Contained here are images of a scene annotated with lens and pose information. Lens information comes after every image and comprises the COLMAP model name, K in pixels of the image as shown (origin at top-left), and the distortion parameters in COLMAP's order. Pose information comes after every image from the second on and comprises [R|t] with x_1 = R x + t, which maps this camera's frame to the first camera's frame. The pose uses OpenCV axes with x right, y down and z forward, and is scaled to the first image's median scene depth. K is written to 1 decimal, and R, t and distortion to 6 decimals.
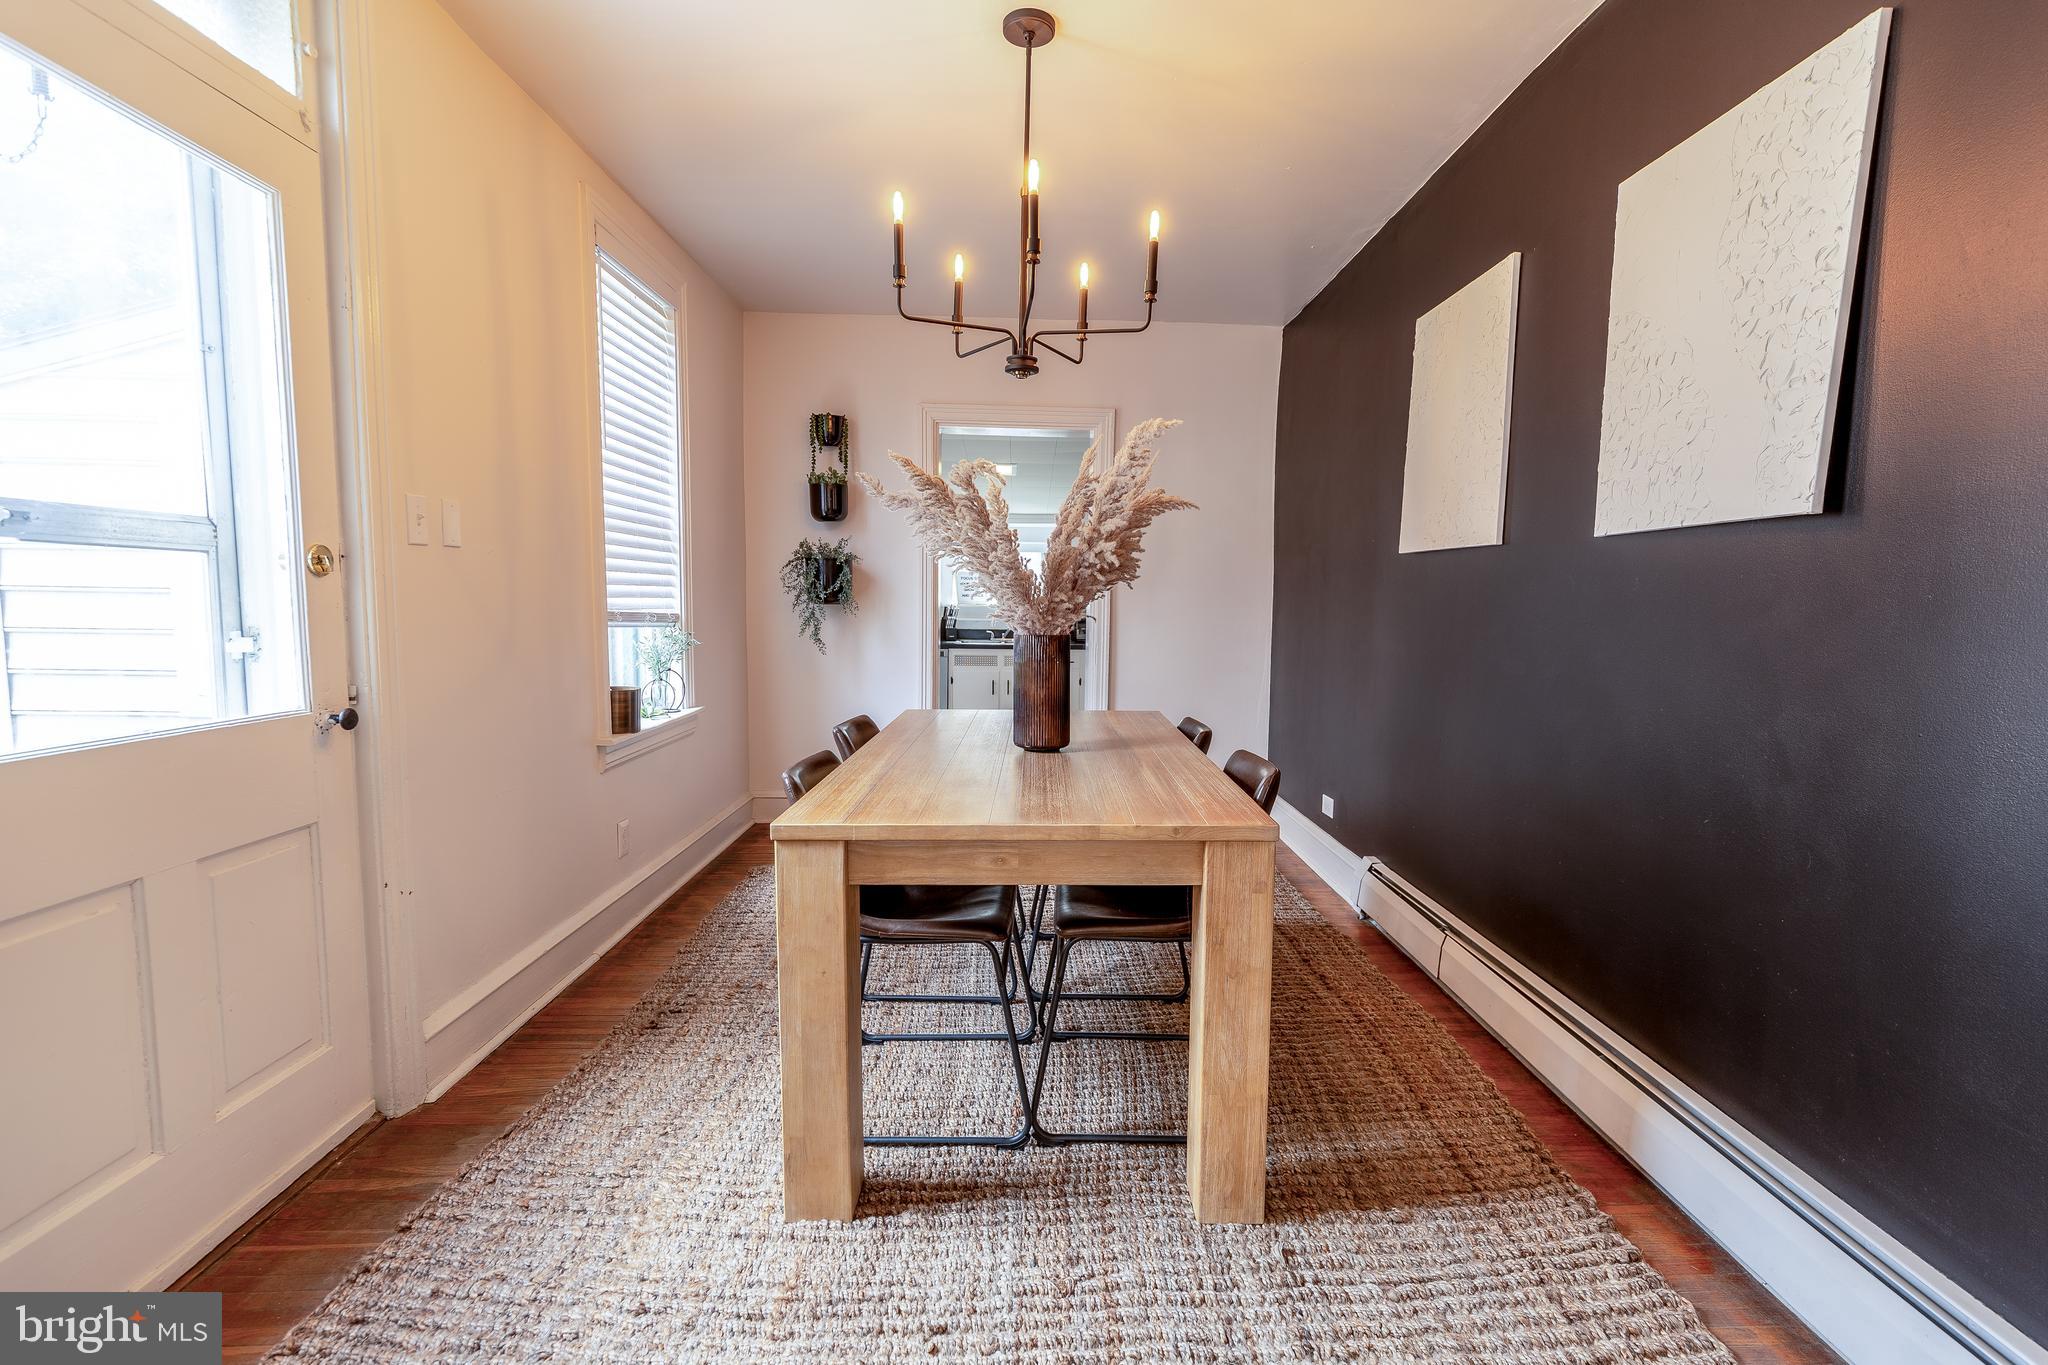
lens RADIAL K [[917.8, 0, 971.2], [0, 917.8, 683.3], [0, 0, 1]] dist [0.008969, -0.002240]
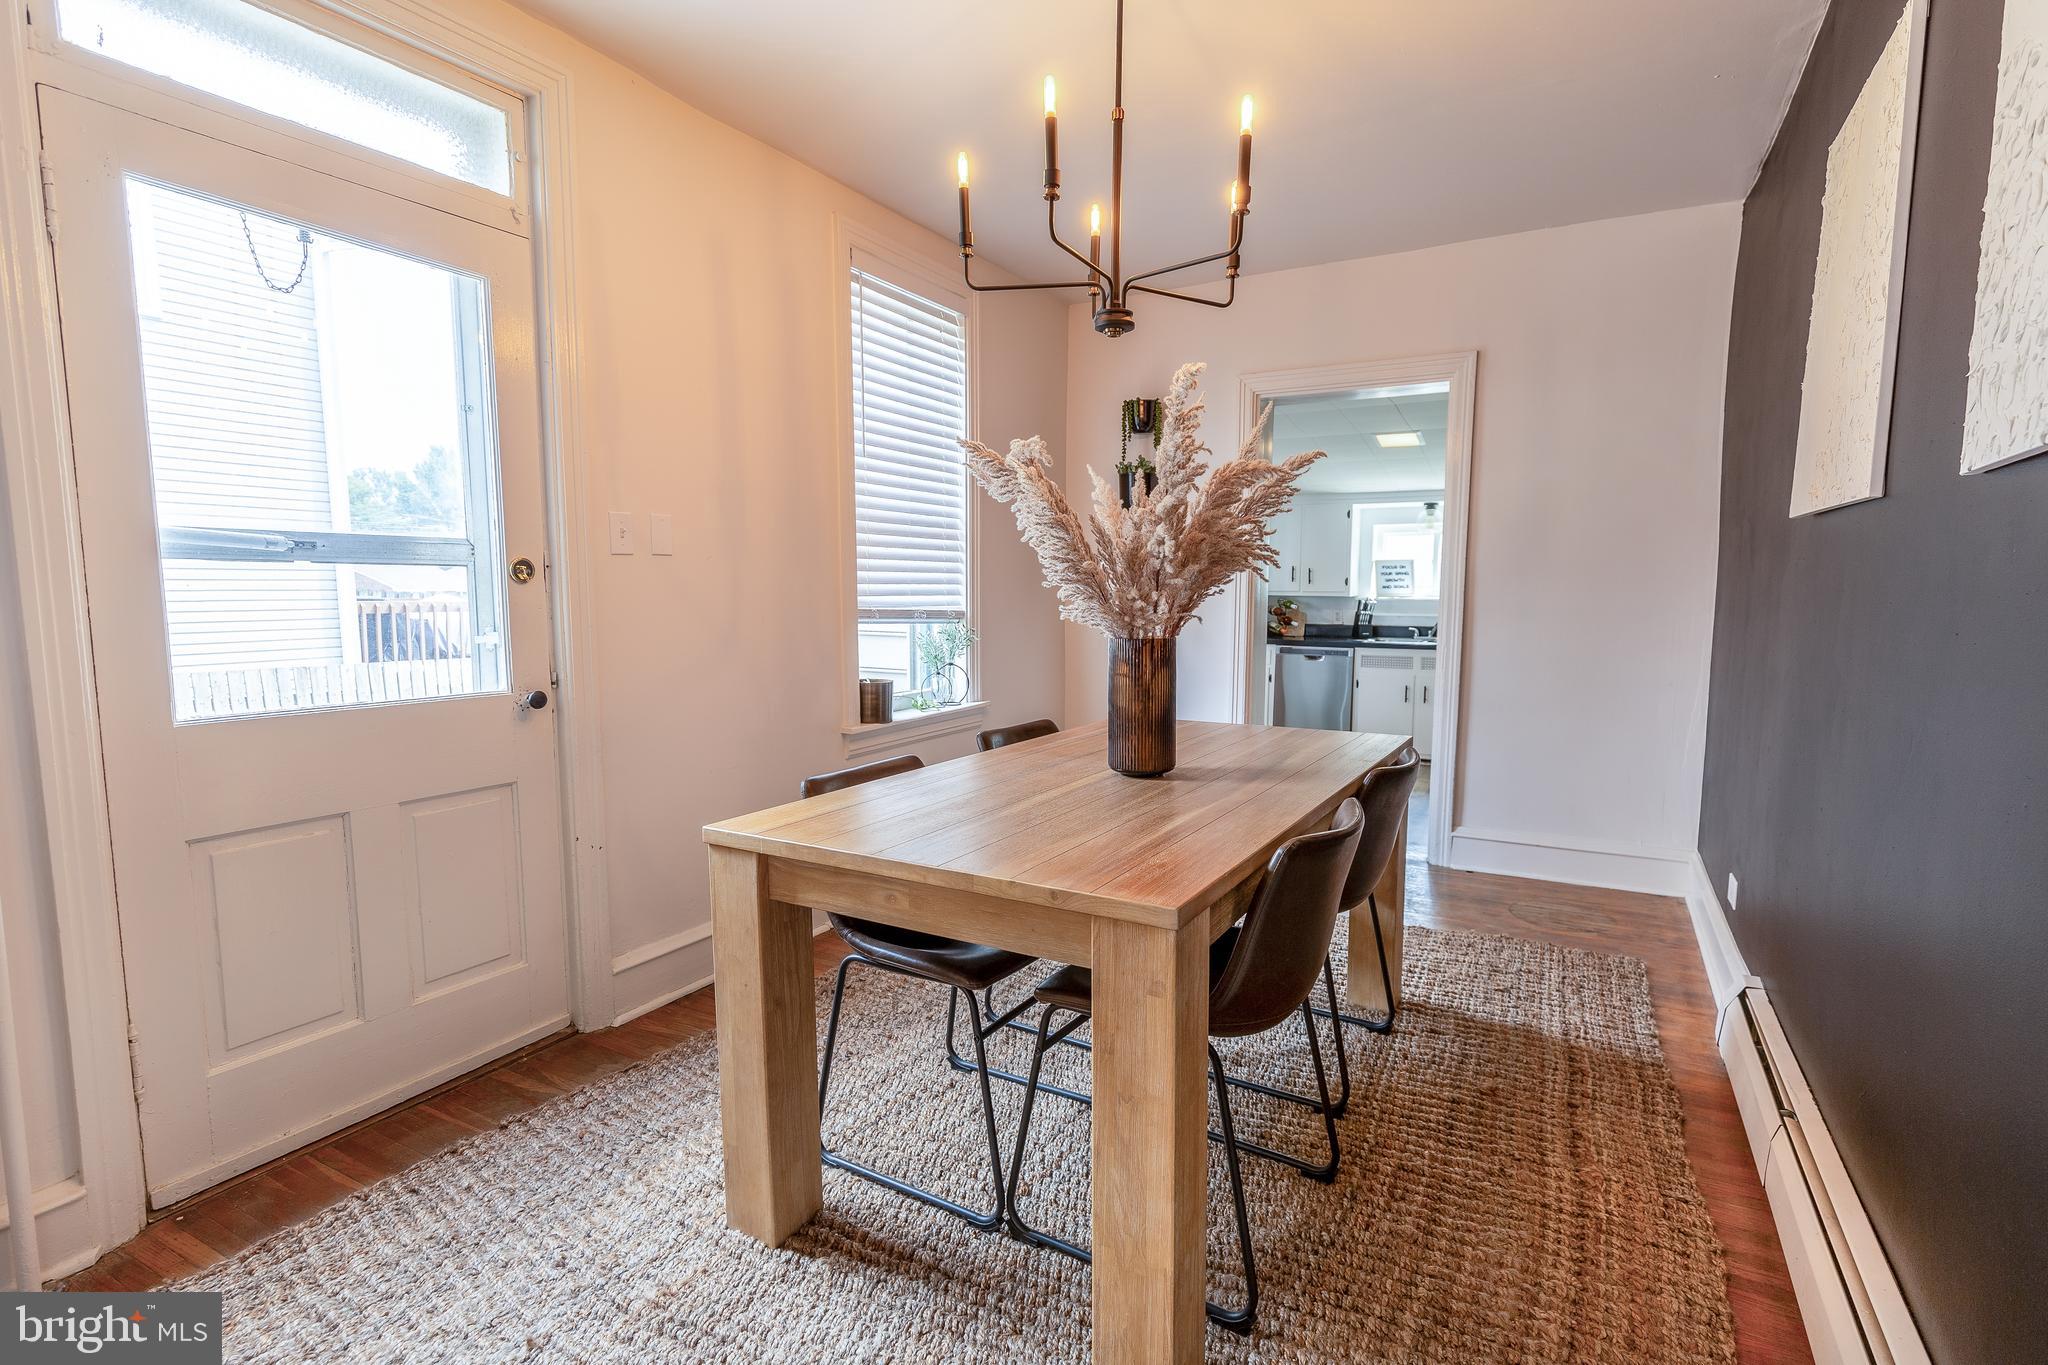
lens RADIAL K [[917.8, 0, 1000.8], [0, 917.8, 681.2], [0, 0, 1]] dist [0.008969, -0.002240]
pose [[0.868688, 0.038066, -0.493896, 0.434163], [-0.035409, 0.999264, 0.014737, -0.024167], [0.494093, 0.004687, 0.869396, 0.229595]]
